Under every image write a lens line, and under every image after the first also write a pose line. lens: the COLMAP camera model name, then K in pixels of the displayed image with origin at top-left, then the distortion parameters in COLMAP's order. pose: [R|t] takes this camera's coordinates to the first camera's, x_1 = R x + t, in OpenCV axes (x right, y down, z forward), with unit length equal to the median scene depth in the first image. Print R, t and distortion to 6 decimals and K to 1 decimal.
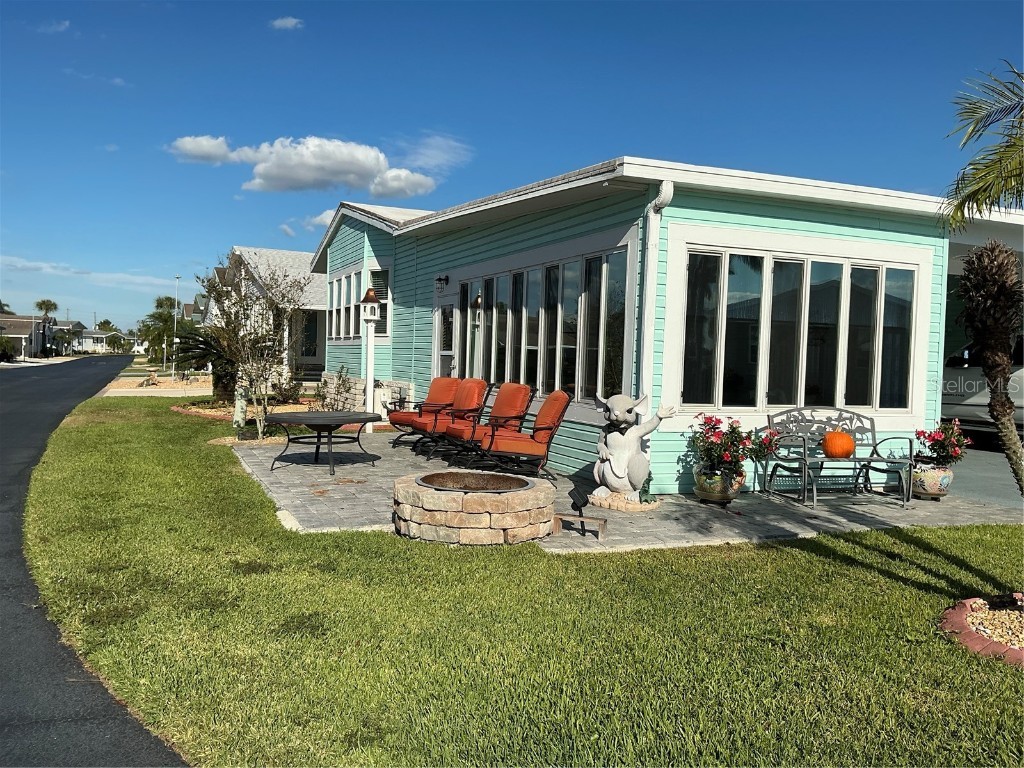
lens RADIAL K [[846.6, 0, 512.0], [0, 846.6, 384.0], [0, 0, 1]] dist [0.143831, -0.294419]
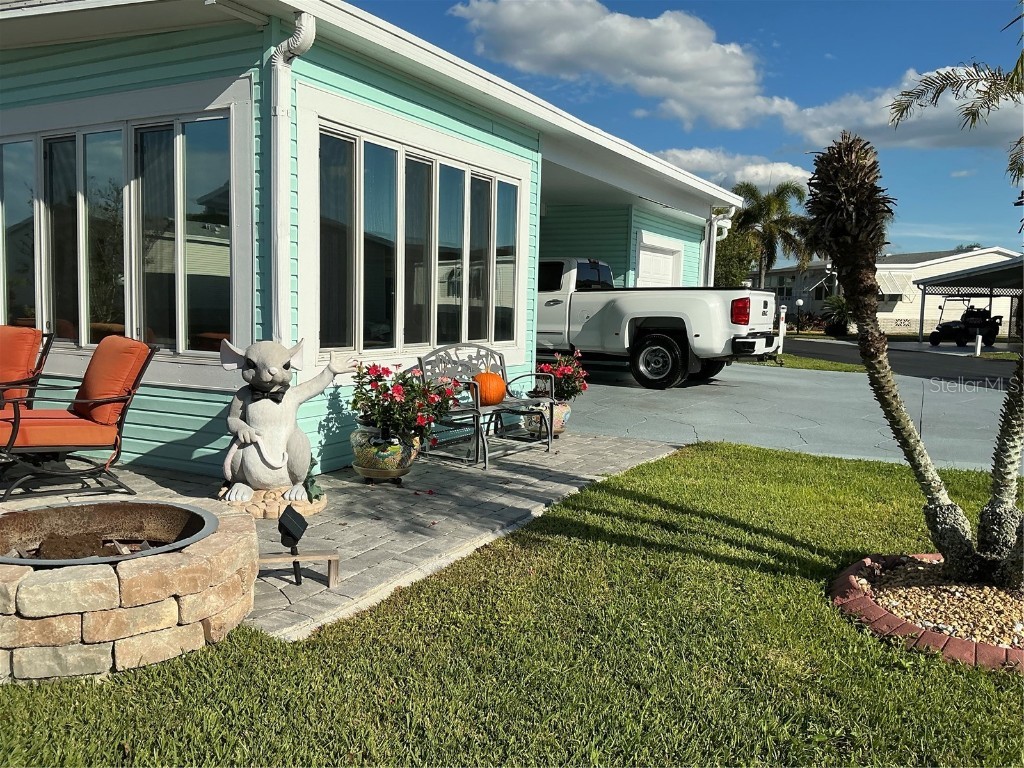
lens RADIAL K [[846.6, 0, 512.0], [0, 846.6, 384.0], [0, 0, 1]] dist [0.143831, -0.294419]
pose [[0.774412, -0.074439, 0.628287, -0.126489], [0.020042, 0.995442, 0.093237, -0.010680], [-0.632364, -0.059612, 0.772374, 0.342679]]
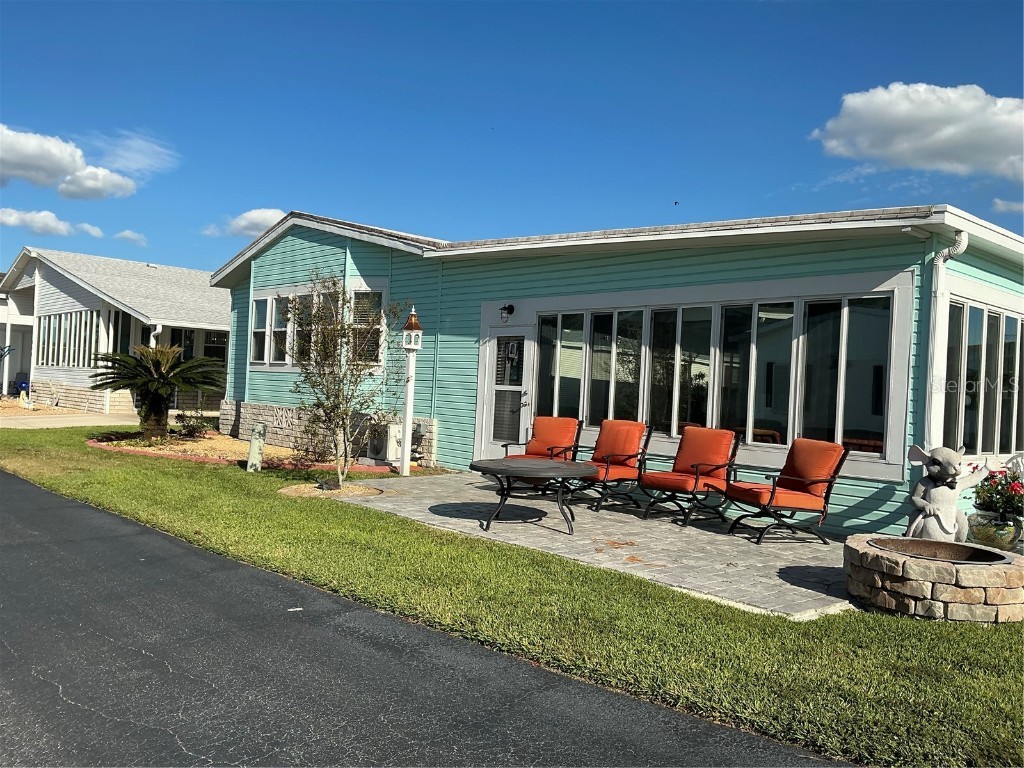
lens RADIAL K [[846.6, 0, 512.0], [0, 846.6, 384.0], [0, 0, 1]] dist [0.143831, -0.294419]
pose [[0.949290, 0.017166, 0.313933, -0.588814], [-0.009034, 0.999585, -0.027340, -0.025624], [-0.314272, 0.023117, 0.949051, 0.201452]]
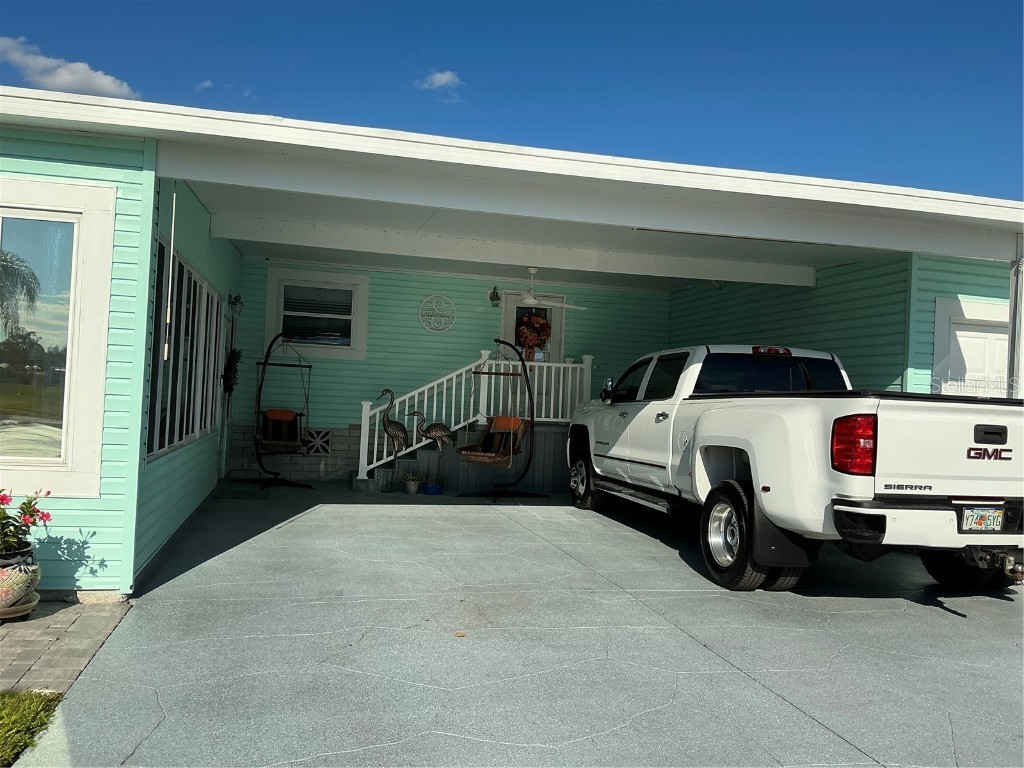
lens RADIAL K [[846.6, 0, 512.0], [0, 846.6, 384.0], [0, 0, 1]] dist [0.143831, -0.294419]
pose [[0.982167, 0.016317, -0.187303, 0.990323], [-0.025808, 0.998497, -0.048346, 0.002343], [0.186232, 0.052318, 0.981112, 0.533009]]
